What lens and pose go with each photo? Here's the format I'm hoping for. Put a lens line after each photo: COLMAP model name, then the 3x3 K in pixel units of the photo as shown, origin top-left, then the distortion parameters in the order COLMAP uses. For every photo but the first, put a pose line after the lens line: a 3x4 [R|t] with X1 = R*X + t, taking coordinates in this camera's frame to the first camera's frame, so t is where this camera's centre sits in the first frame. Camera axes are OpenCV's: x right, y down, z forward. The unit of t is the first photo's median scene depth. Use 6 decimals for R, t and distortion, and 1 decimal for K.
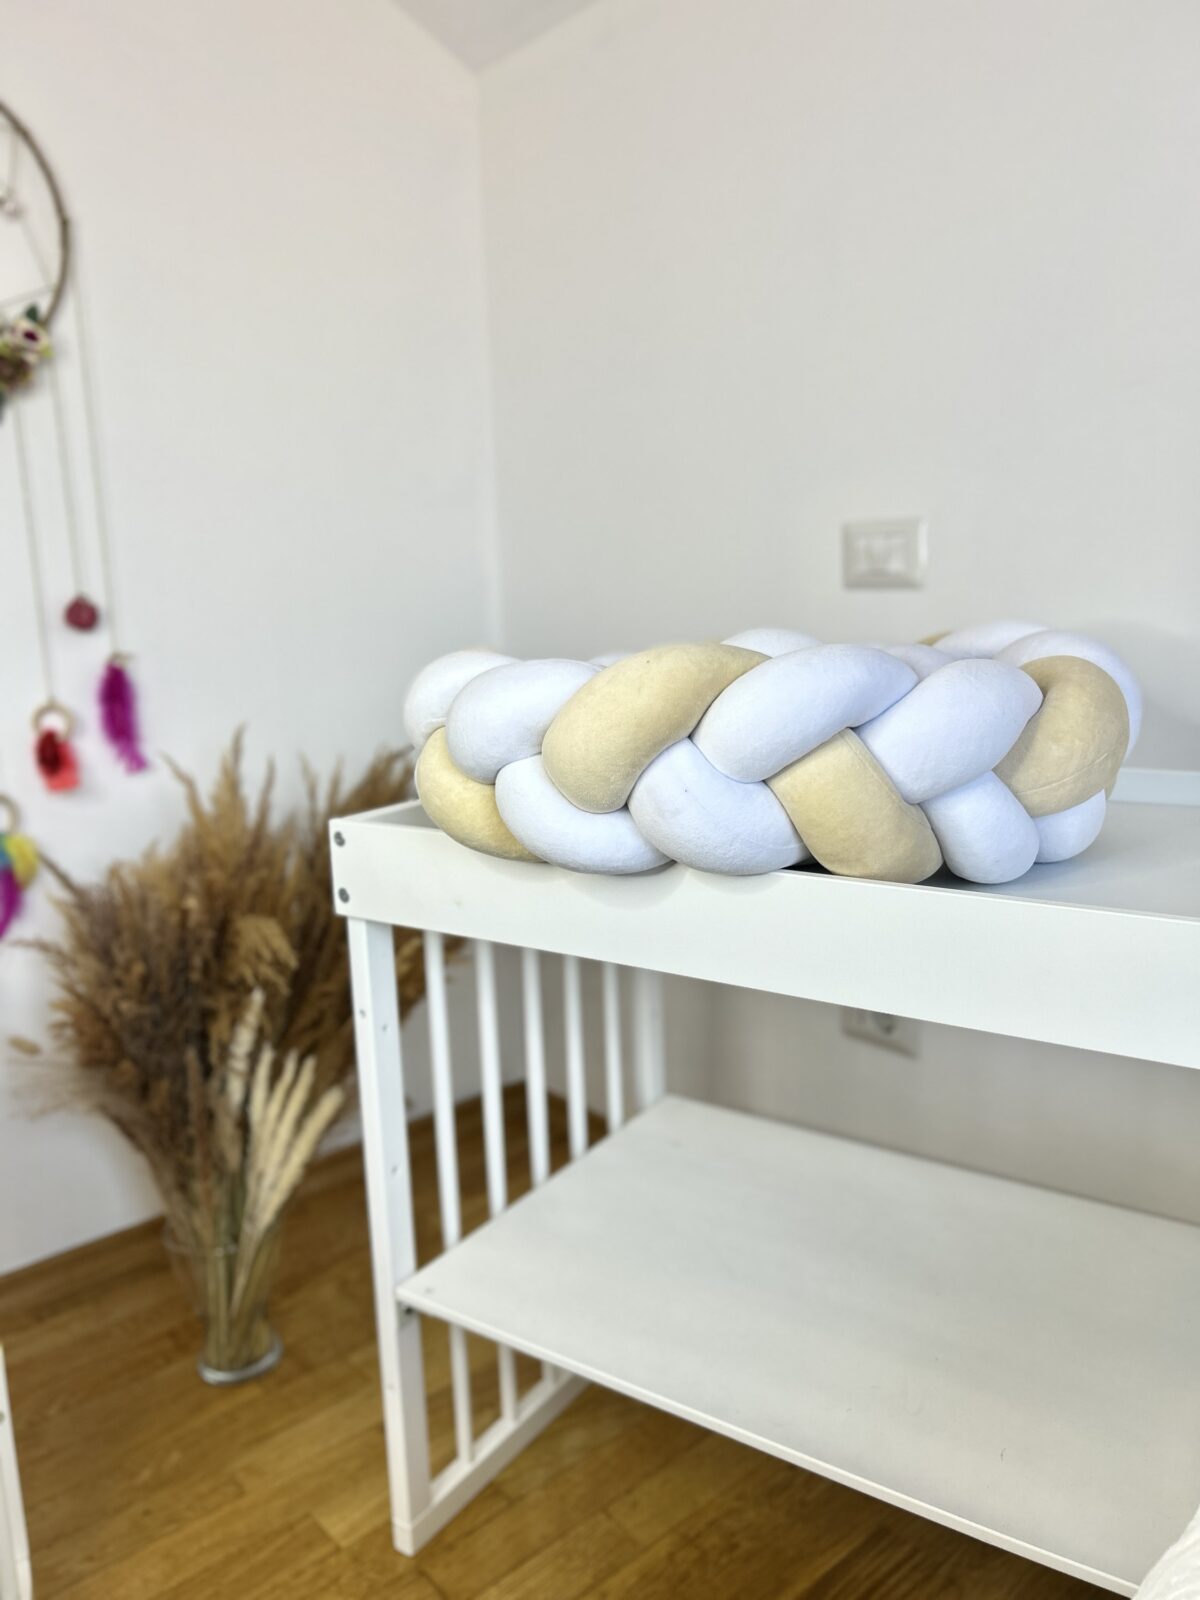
lens RADIAL K [[1219.8, 0, 604.5], [0, 1219.8, 792.8], [0, 0, 1]] dist [0.027241, -0.033314]
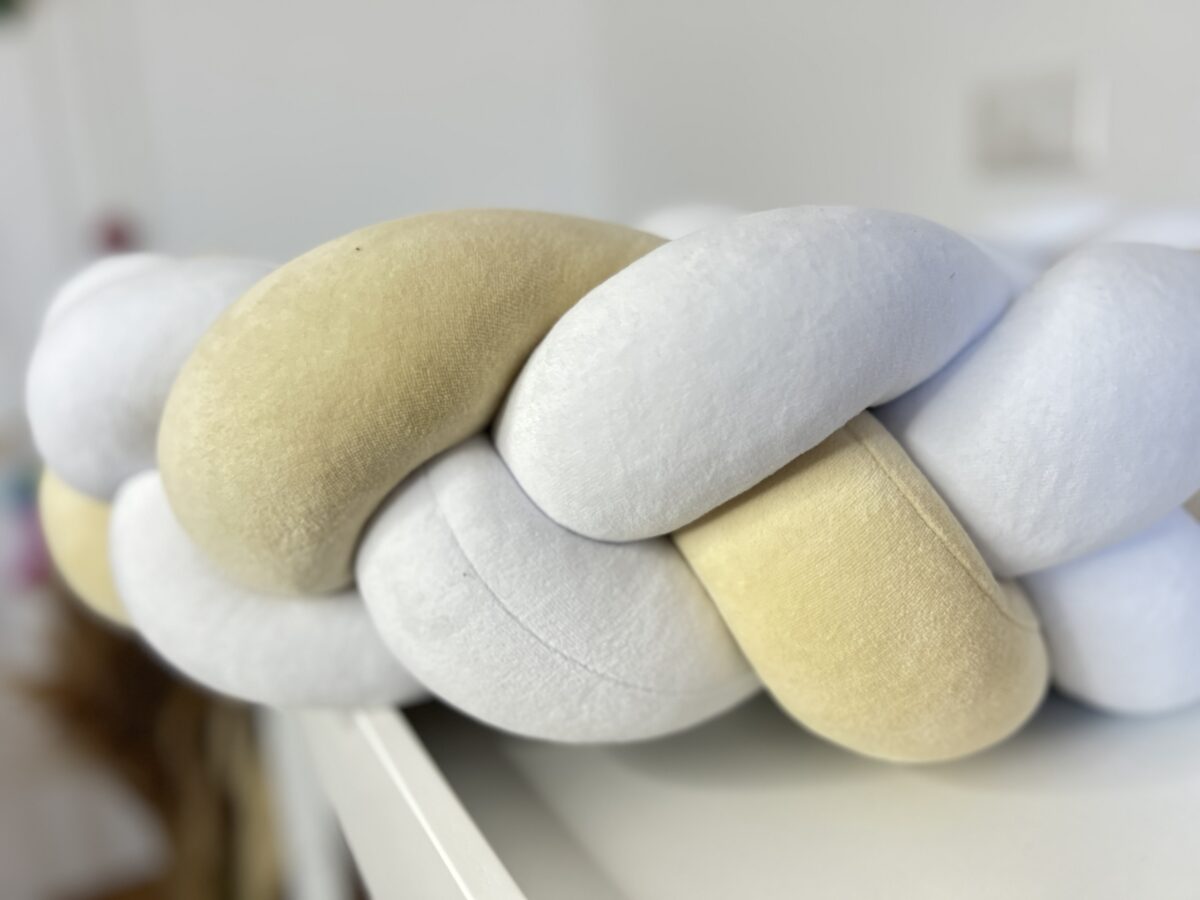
lens RADIAL K [[914.9, 0, 601.2], [0, 914.9, 447.0], [0, 0, 1]] dist [0.027241, -0.033314]
pose [[0.999966, -0.007467, -0.003498, 0.107196], [0.007725, 0.996717, 0.080600, -0.063616], [0.002884, -0.080624, 0.996740, 0.665957]]
